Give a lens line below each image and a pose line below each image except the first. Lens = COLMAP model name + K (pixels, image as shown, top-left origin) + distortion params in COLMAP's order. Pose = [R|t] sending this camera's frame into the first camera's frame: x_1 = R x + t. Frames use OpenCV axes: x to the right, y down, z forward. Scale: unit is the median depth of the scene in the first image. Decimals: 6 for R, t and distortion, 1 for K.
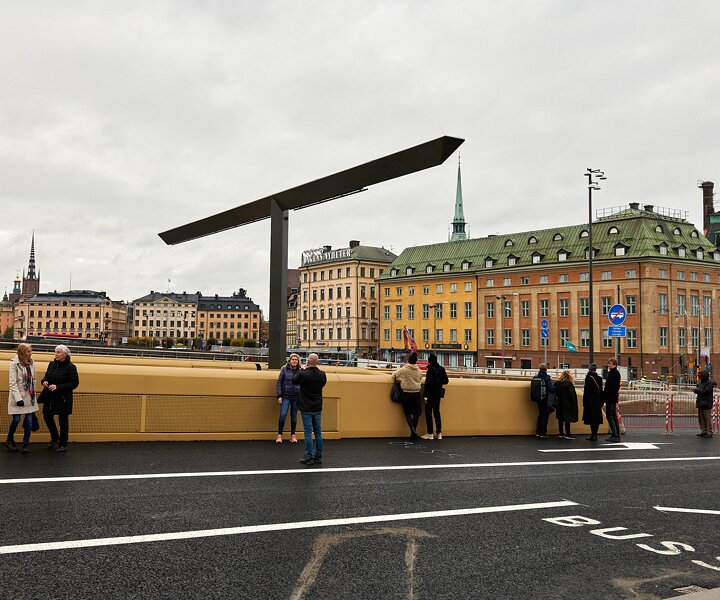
lens RADIAL K [[786.6, 0, 354.0], [0, 786.6, 286.7], [0, 0, 1]] dist [-0.012861, 0.000000]
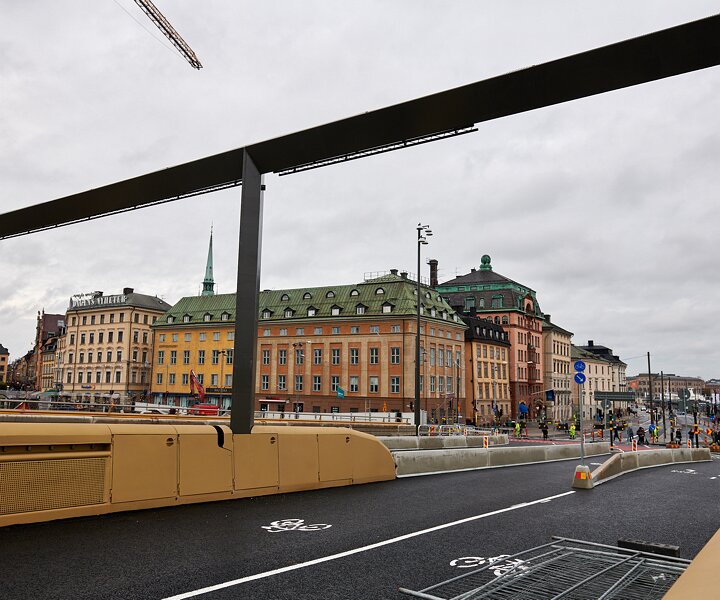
lens RADIAL K [[657.2, 0, 389.4], [0, 657.2, 298.3], [0, 0, 1]] dist [0.019263, -0.007762]
pose [[0.917935, 0.059812, 0.392197, -0.040878], [-0.035273, 0.996959, -0.069485, 0.006567], [-0.395160, 0.049948, 0.917253, 0.107224]]
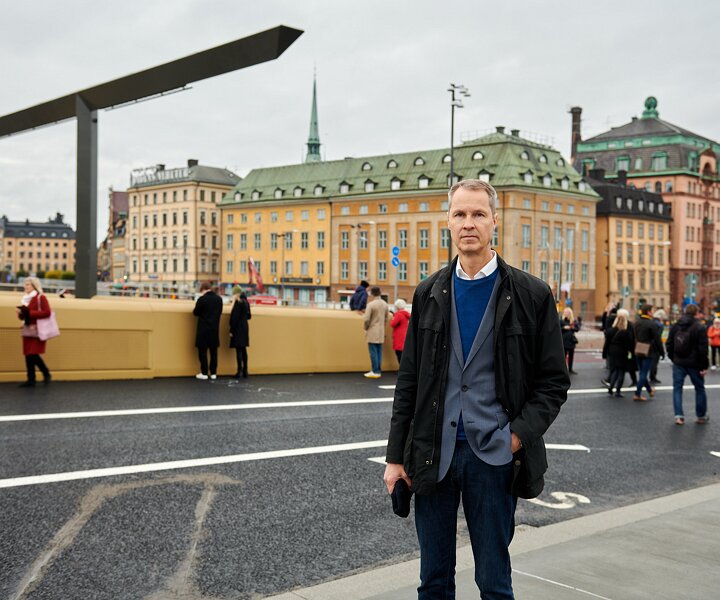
lens RADIAL K [[875.5, 0, 364.1], [0, 875.5, 296.5], [0, 0, 1]] dist [0.018583, 0.000000]
pose [[0.981724, 0.000423, 0.190311, 0.003577], [-0.018081, 0.995681, 0.091062, 0.001901], [-0.189451, -0.092838, 0.977491, 0.004430]]
